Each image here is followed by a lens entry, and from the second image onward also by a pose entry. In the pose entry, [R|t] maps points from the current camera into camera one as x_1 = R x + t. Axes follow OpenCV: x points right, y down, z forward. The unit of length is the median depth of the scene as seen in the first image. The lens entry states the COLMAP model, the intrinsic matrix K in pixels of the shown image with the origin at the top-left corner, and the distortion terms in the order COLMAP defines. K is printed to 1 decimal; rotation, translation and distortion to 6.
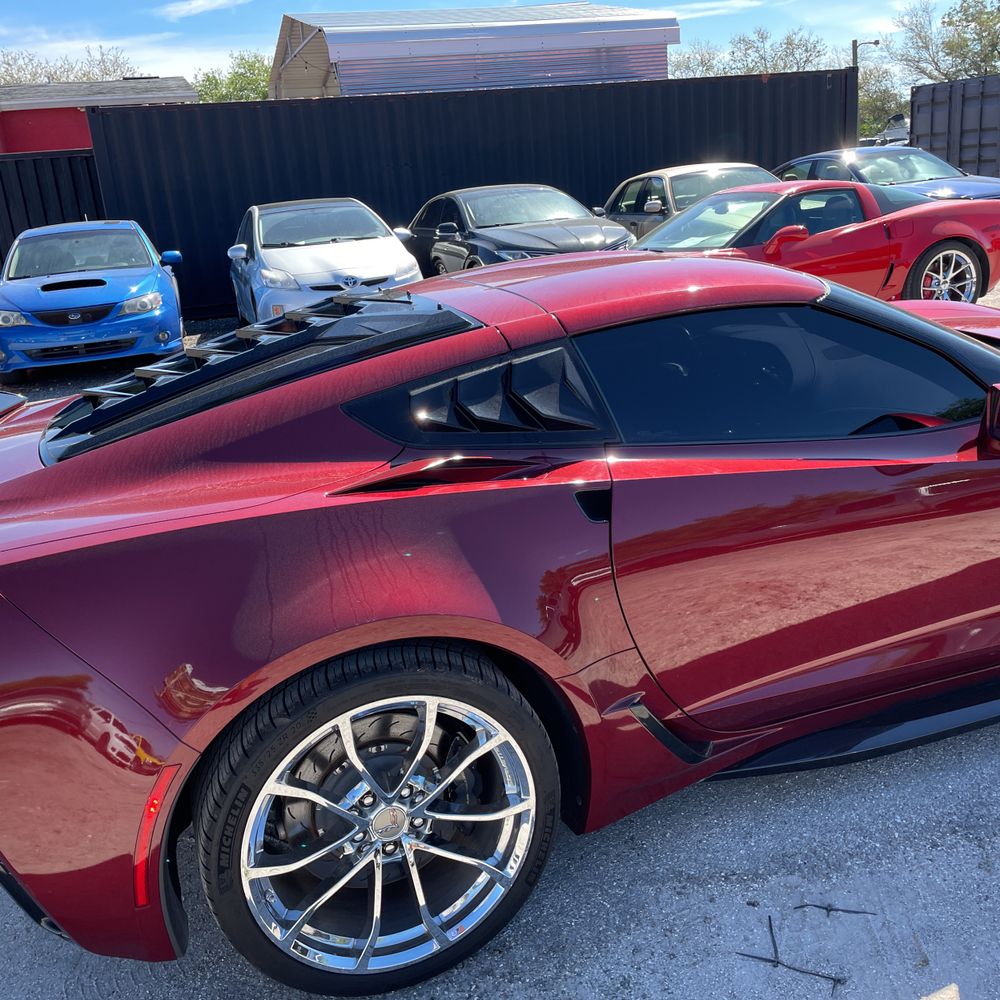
lens RADIAL K [[990.9, 0, 499.3], [0, 990.9, 503.4], [0, 0, 1]] dist [0.028249, 0.000000]
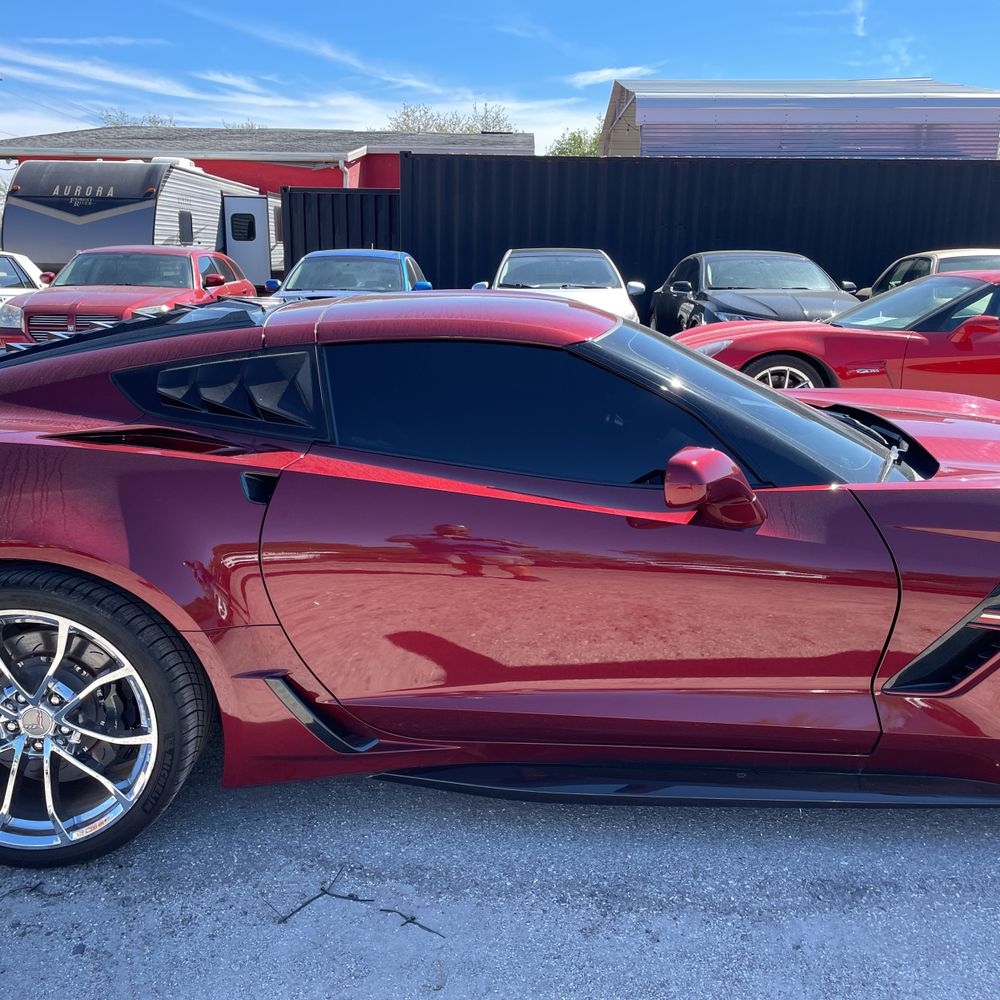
lens RADIAL K [[990.9, 0, 508.7], [0, 990.9, 493.3], [0, 0, 1]] dist [0.028249, 0.000000]
pose [[0.936149, 0.167590, -0.309093, 0.179418], [-0.187518, 0.981612, -0.035706, -0.001249], [0.297426, 0.091387, 0.950361, 0.006264]]
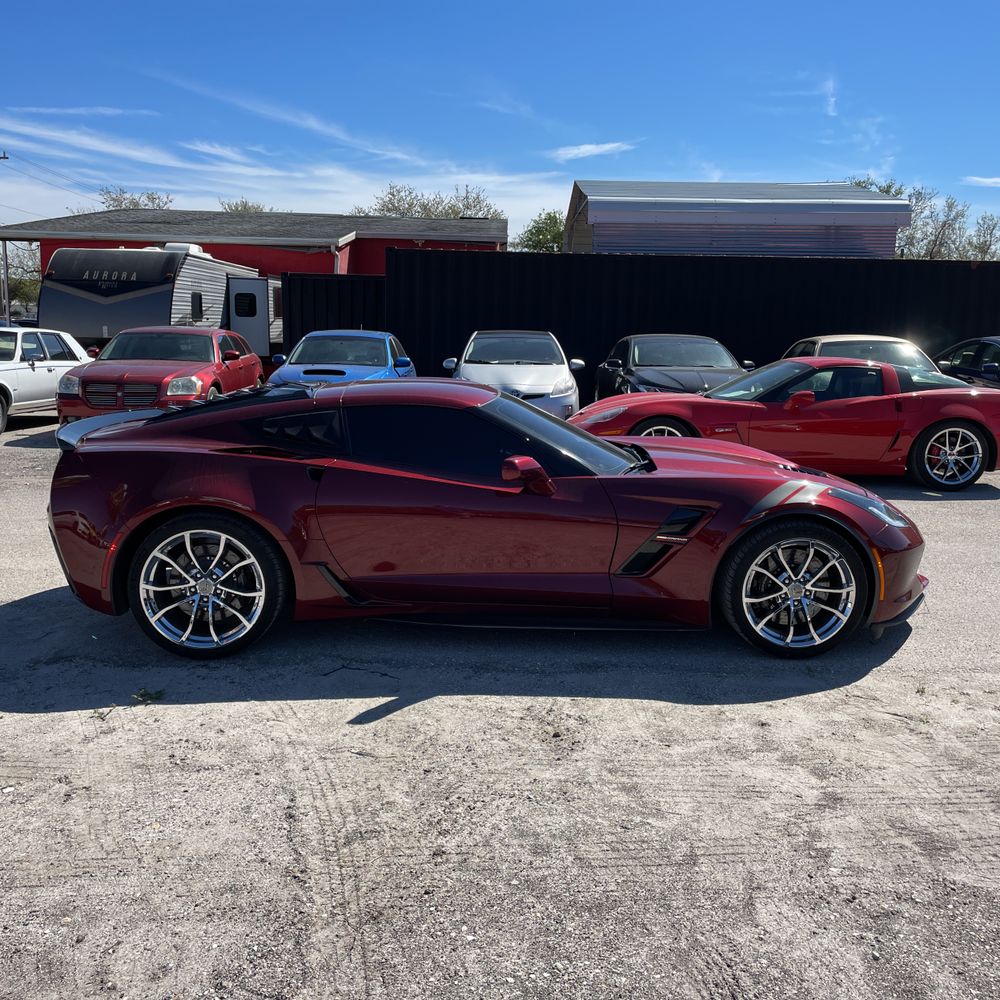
lens RADIAL K [[990.9, 0, 507.5], [0, 990.9, 503.0], [0, 0, 1]] dist [0.028249, 0.000000]
pose [[0.940821, 0.154890, -0.301439, 0.316857], [-0.190696, 0.977230, -0.093045, 0.050857], [0.280164, 0.145021, 0.948935, -0.278344]]
